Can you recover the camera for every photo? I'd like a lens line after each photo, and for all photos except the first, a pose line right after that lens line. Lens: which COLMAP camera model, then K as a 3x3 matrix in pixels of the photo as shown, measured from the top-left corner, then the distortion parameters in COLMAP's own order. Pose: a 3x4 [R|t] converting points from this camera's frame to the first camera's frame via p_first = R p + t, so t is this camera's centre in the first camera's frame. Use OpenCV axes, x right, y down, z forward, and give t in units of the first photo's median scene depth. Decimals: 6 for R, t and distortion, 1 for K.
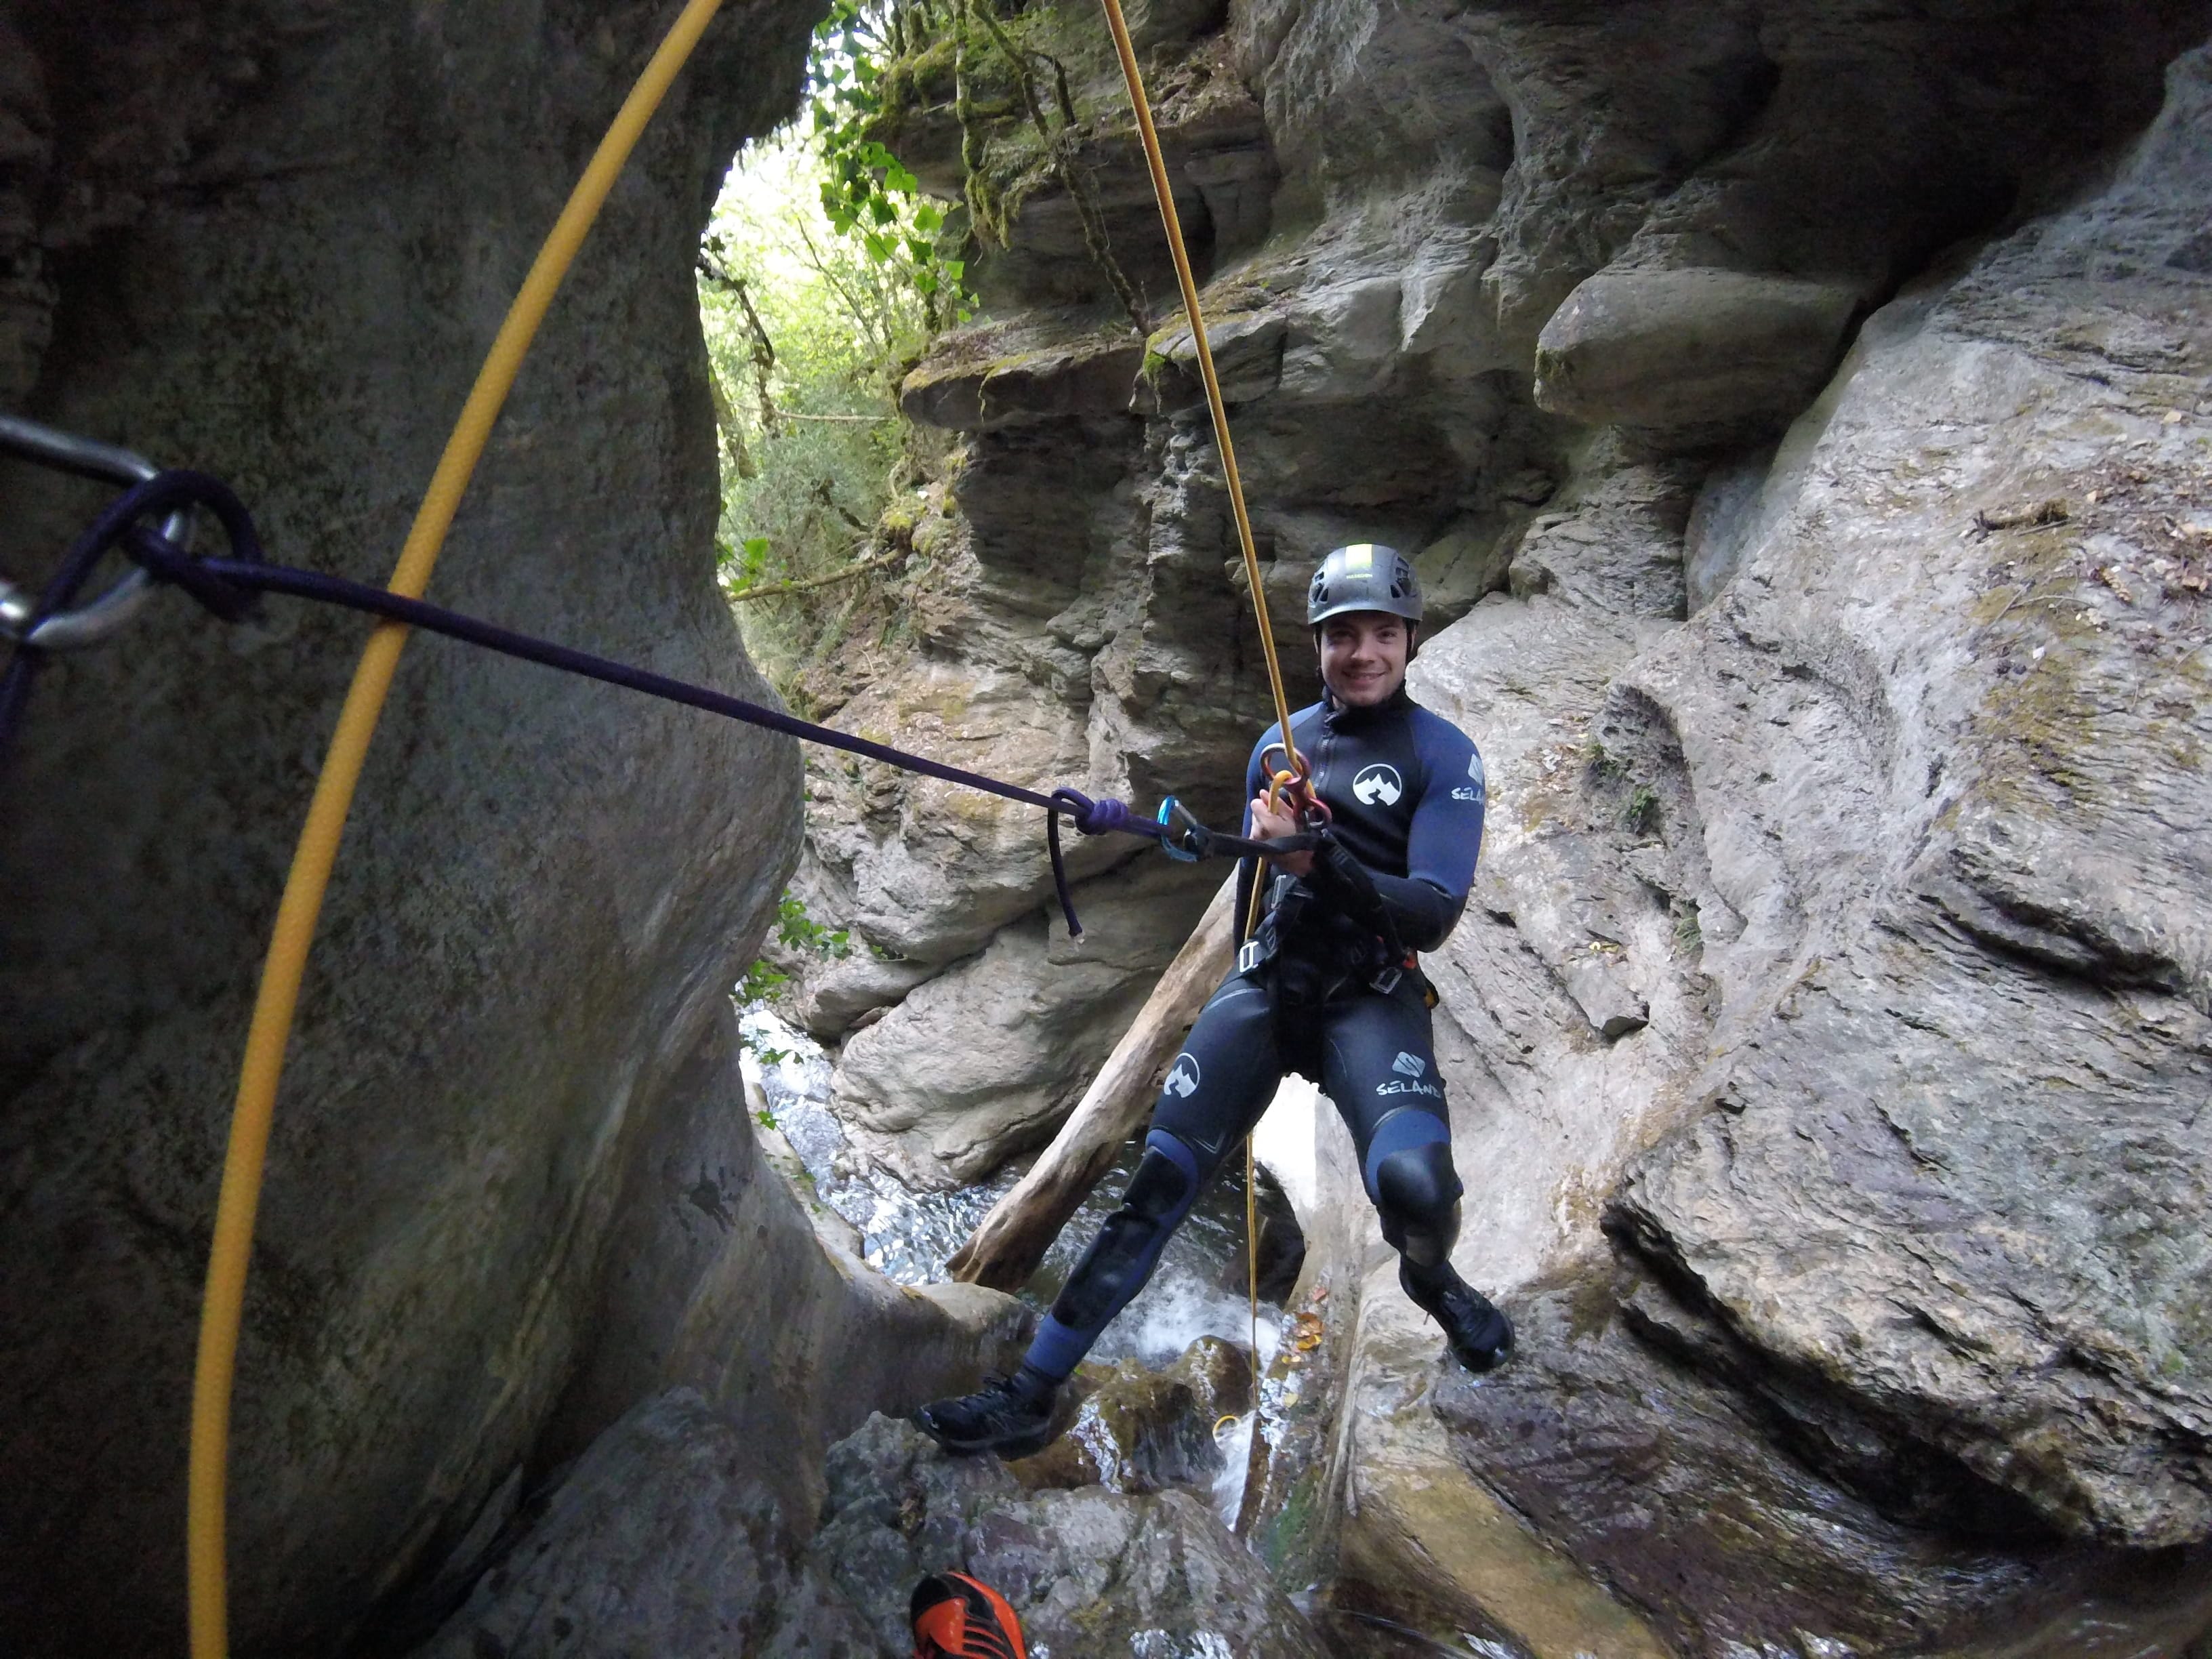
lens RADIAL K [[963.6, 0, 1119.1], [0, 963.6, 831.2], [0, 0, 1]] dist [-0.194049, 0.020523]
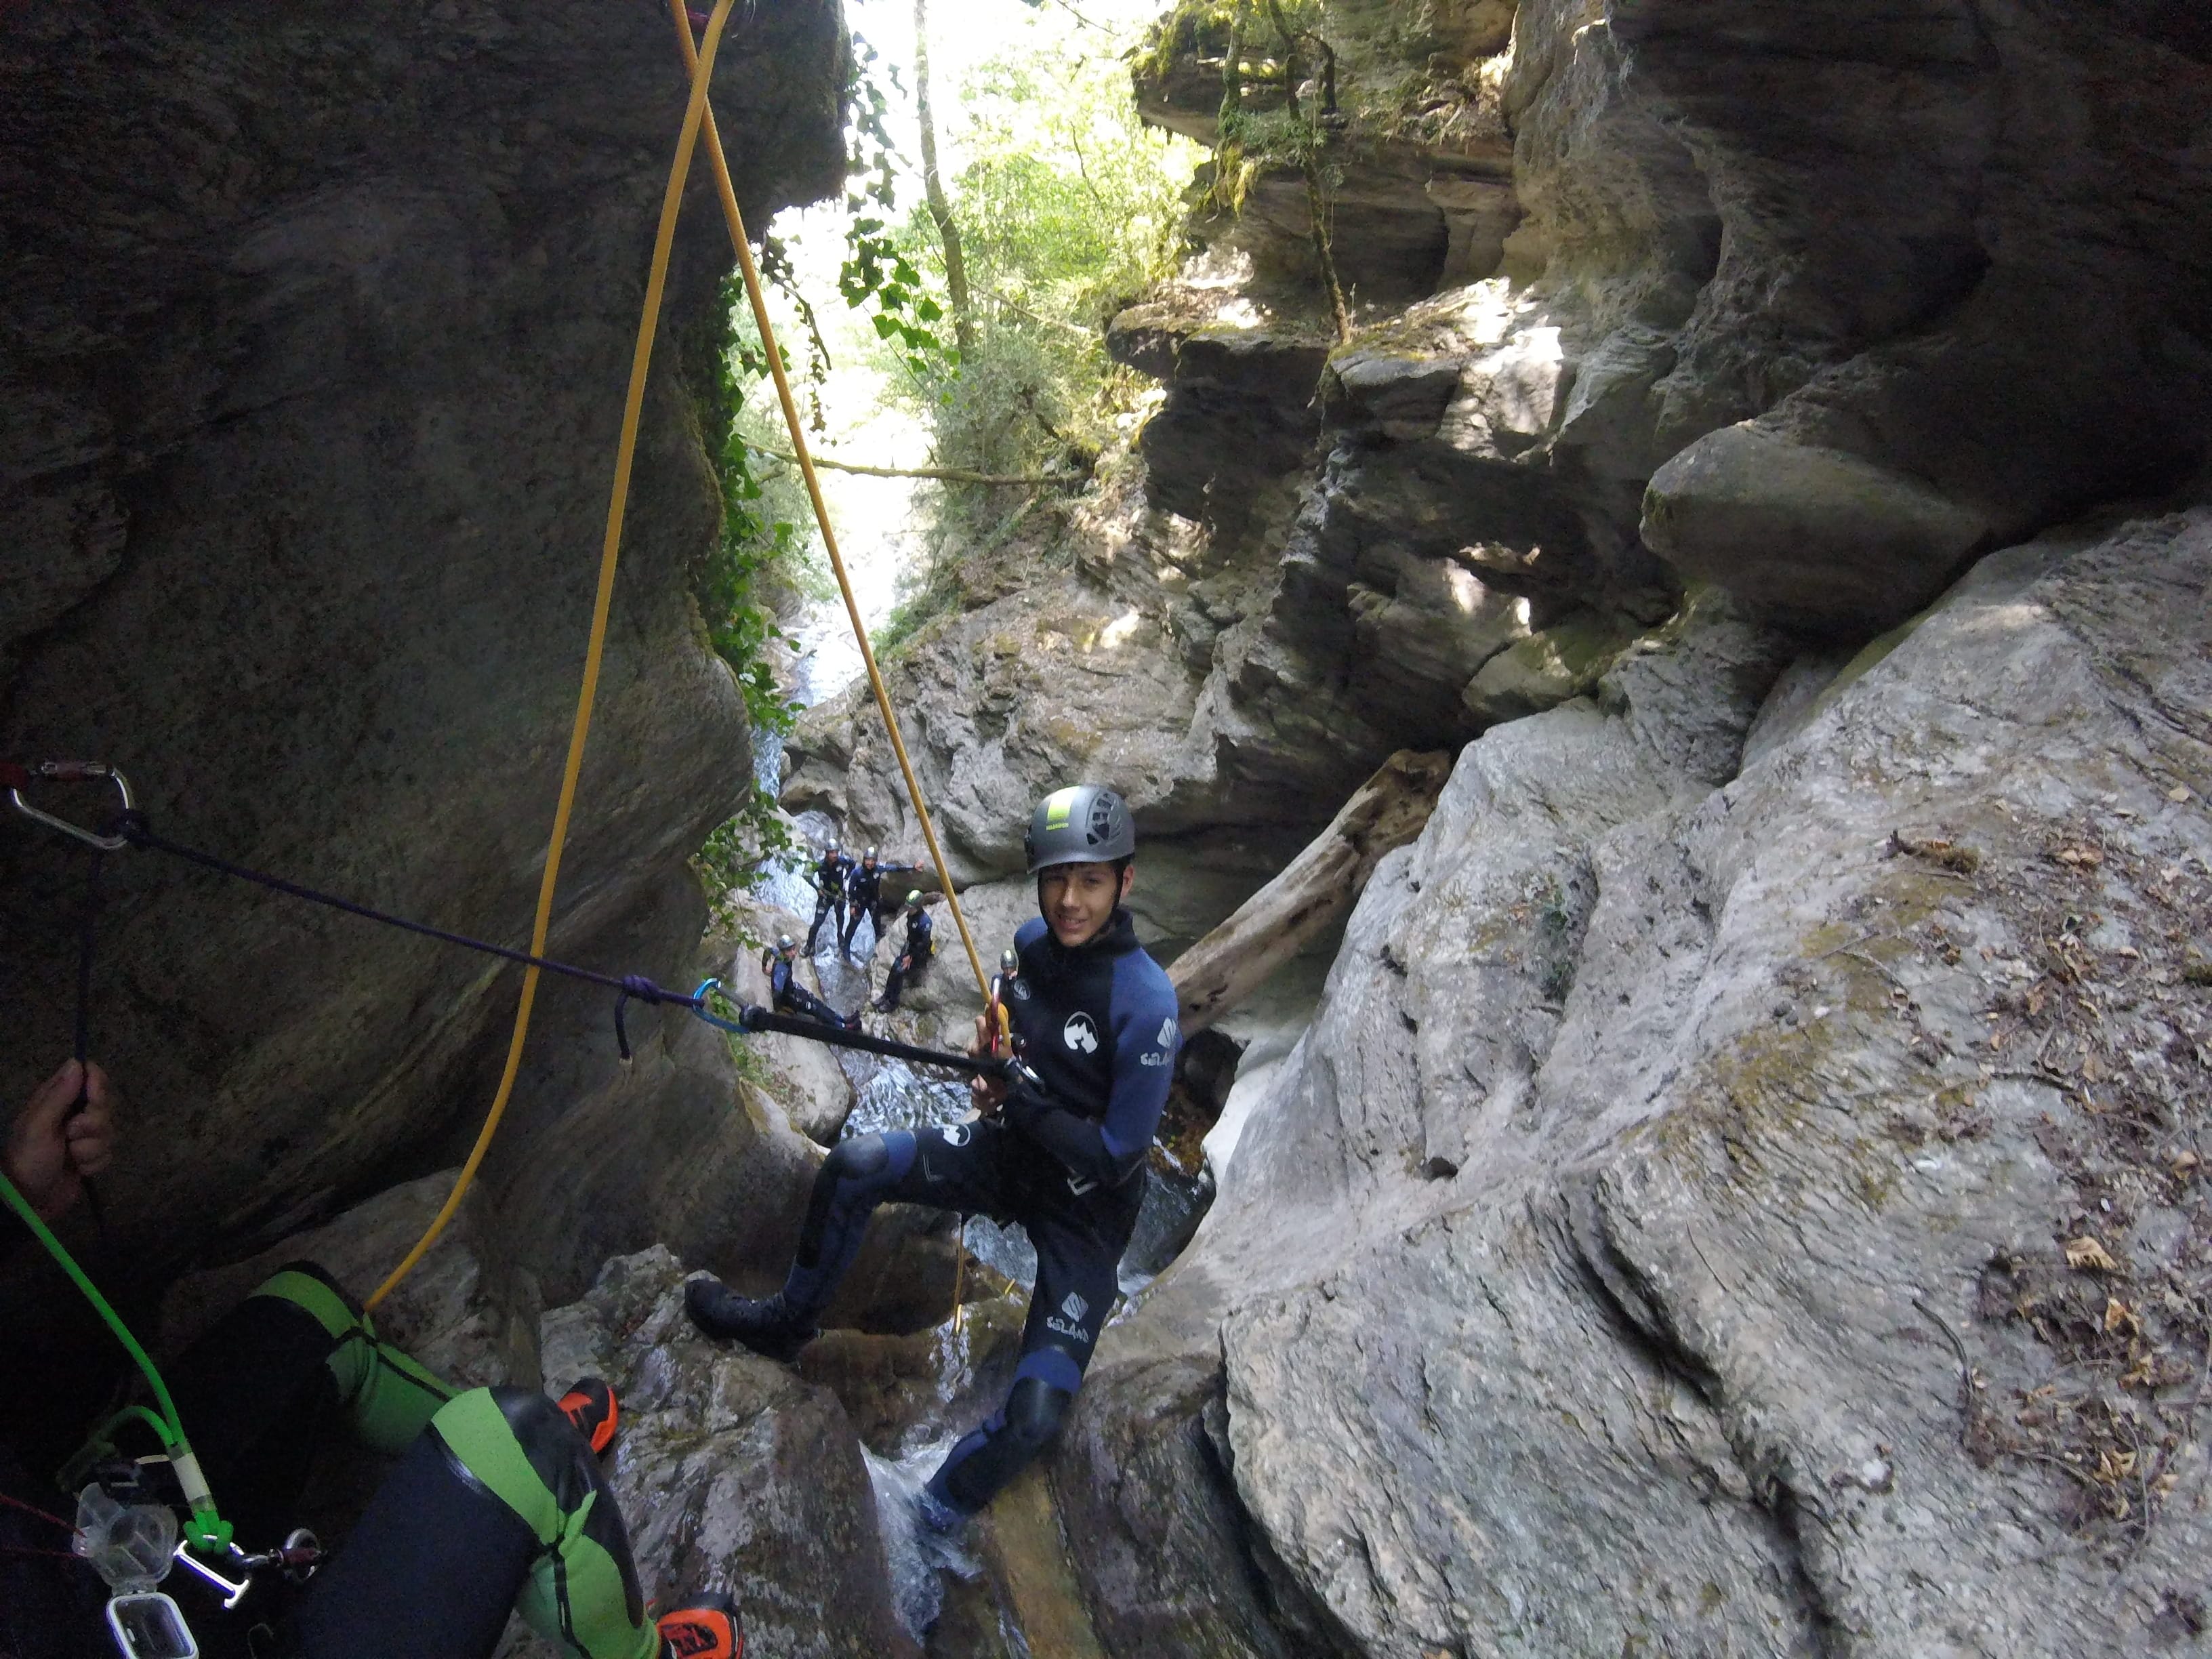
lens RADIAL K [[963.6, 0, 1105.9], [0, 963.6, 832.6], [0, 0, 1]] dist [-0.194049, 0.020523]
pose [[0.945616, 0.298173, -0.130015, 0.116473], [-0.288197, 0.953313, 0.090209, -0.076263], [0.150842, -0.047833, 0.987400, -0.049904]]
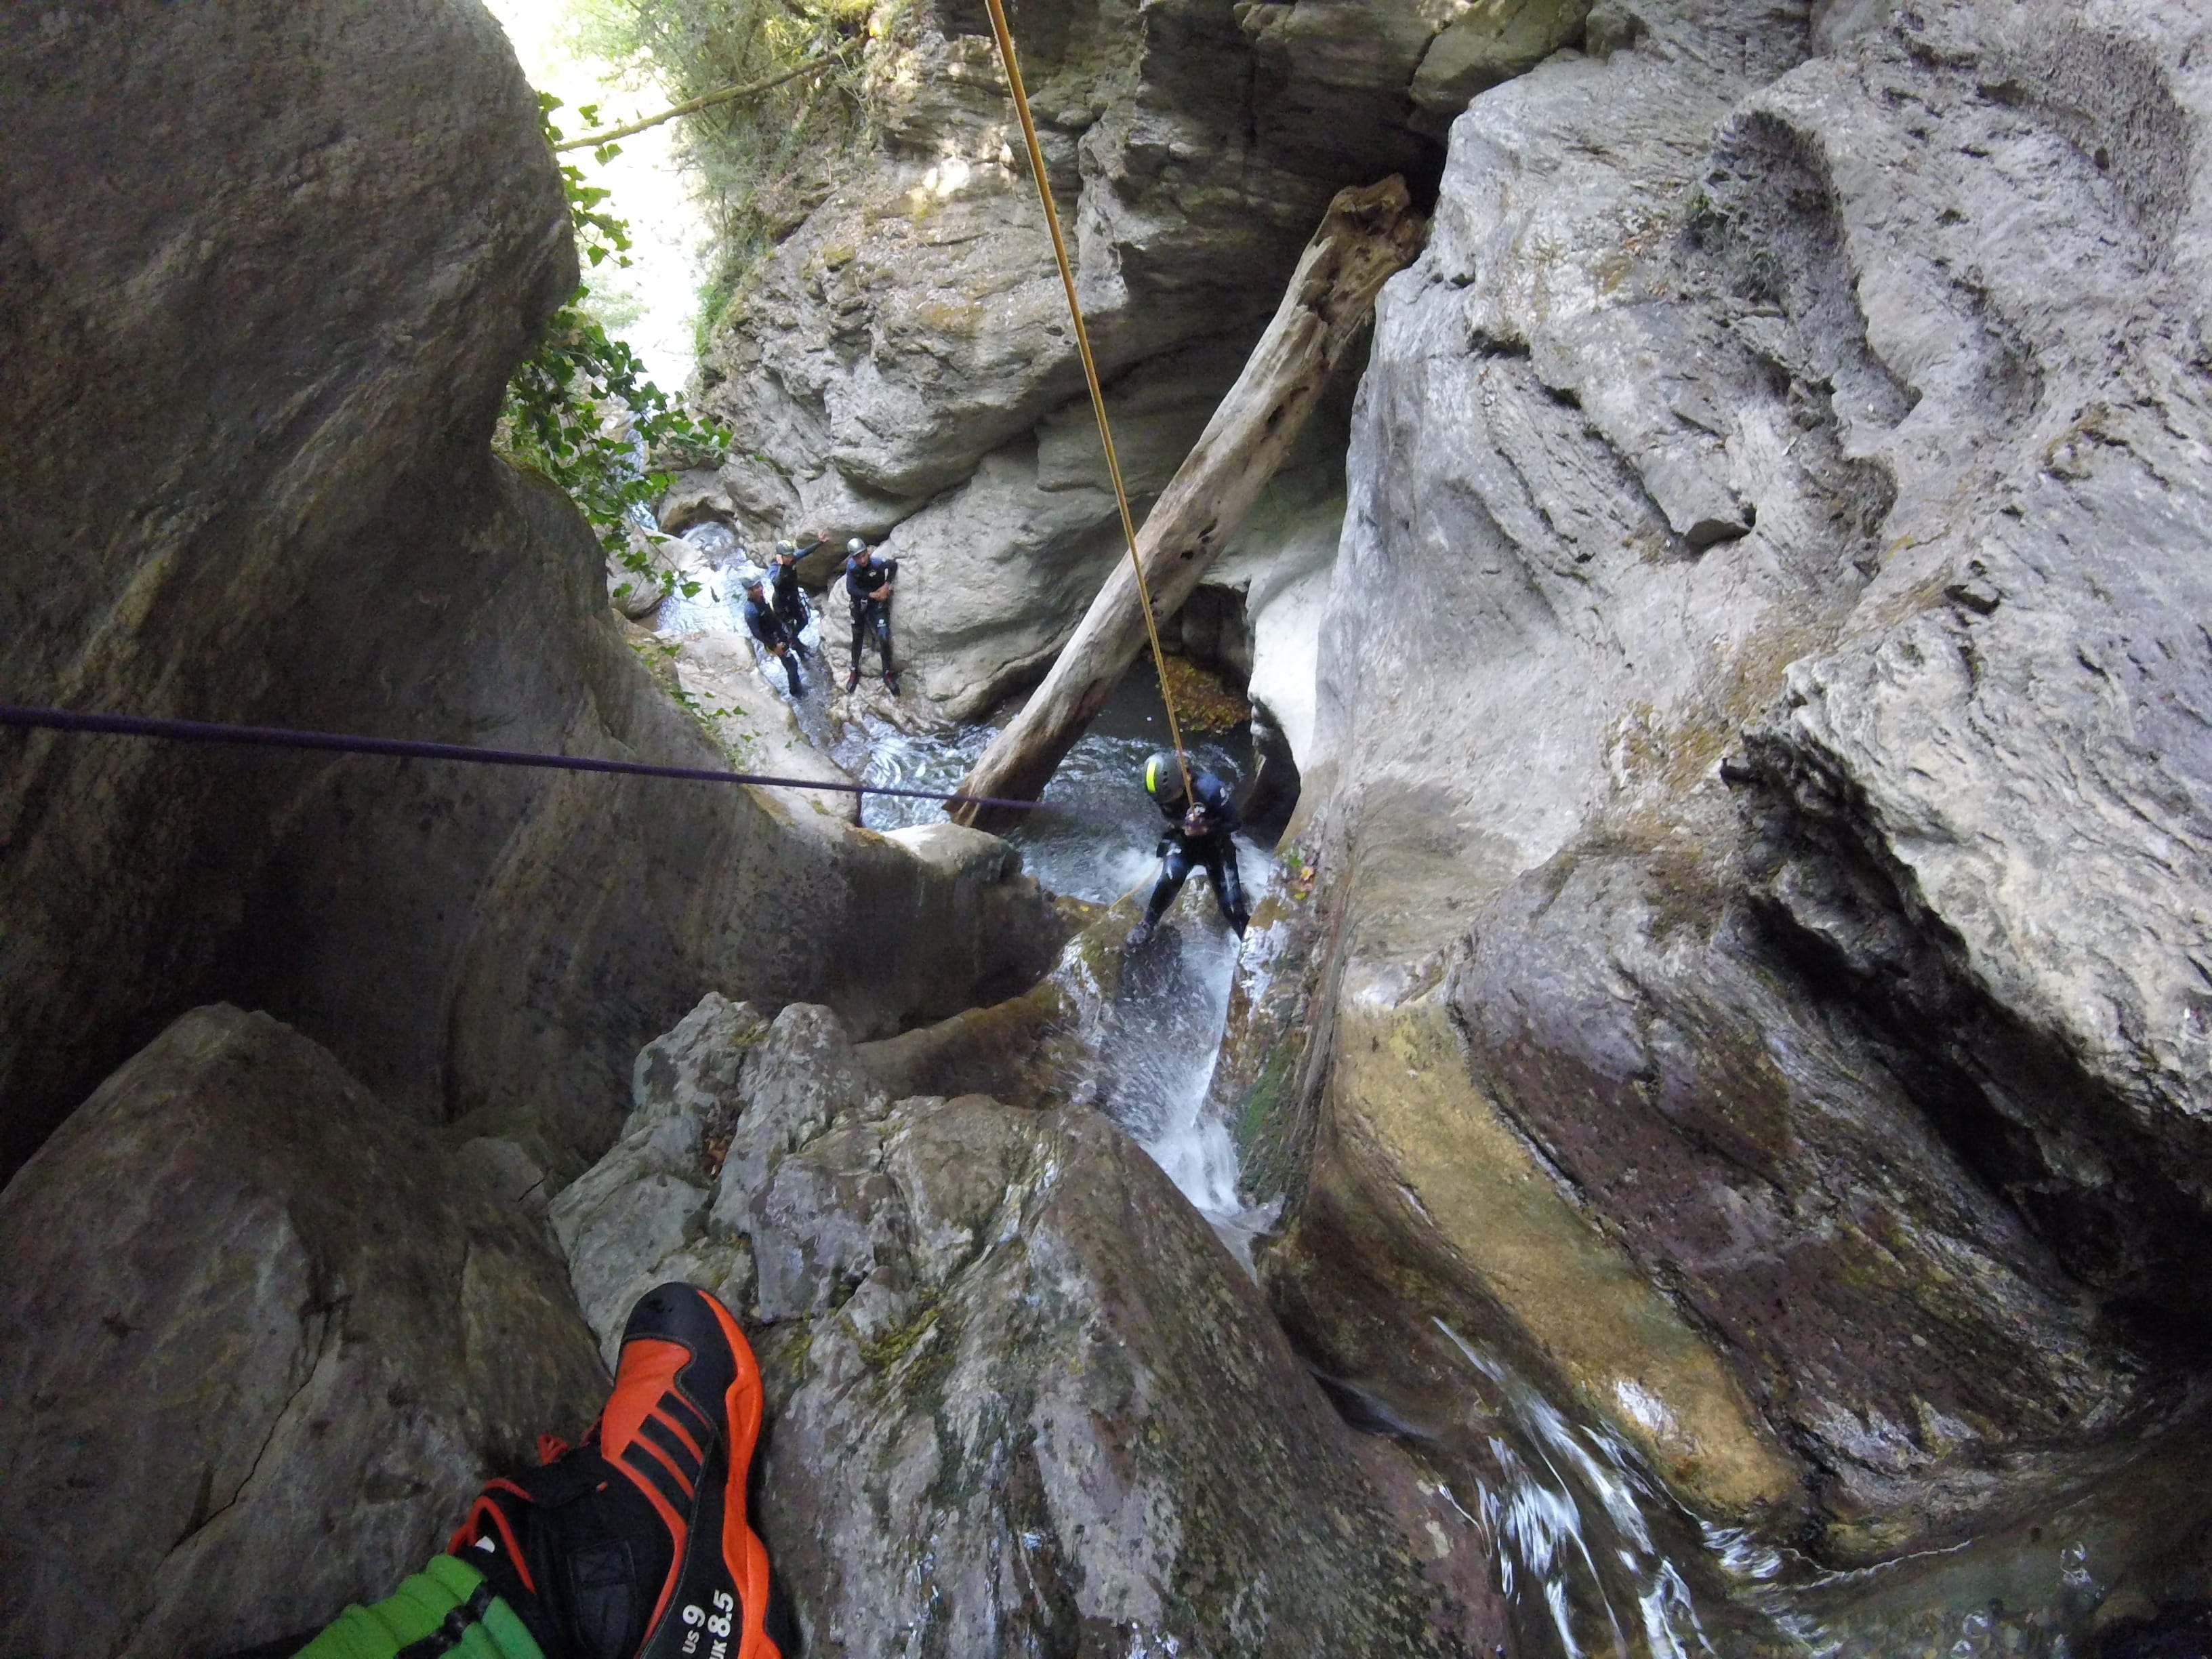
lens RADIAL K [[963.6, 0, 1122.5], [0, 963.6, 843.6], [0, 0, 1]] dist [-0.194049, 0.020523]
pose [[0.999973, -0.001047, -0.007341, 0.032117], [0.004314, 0.887360, 0.461056, 0.061866], [0.006032, -0.461075, 0.887340, 0.122780]]
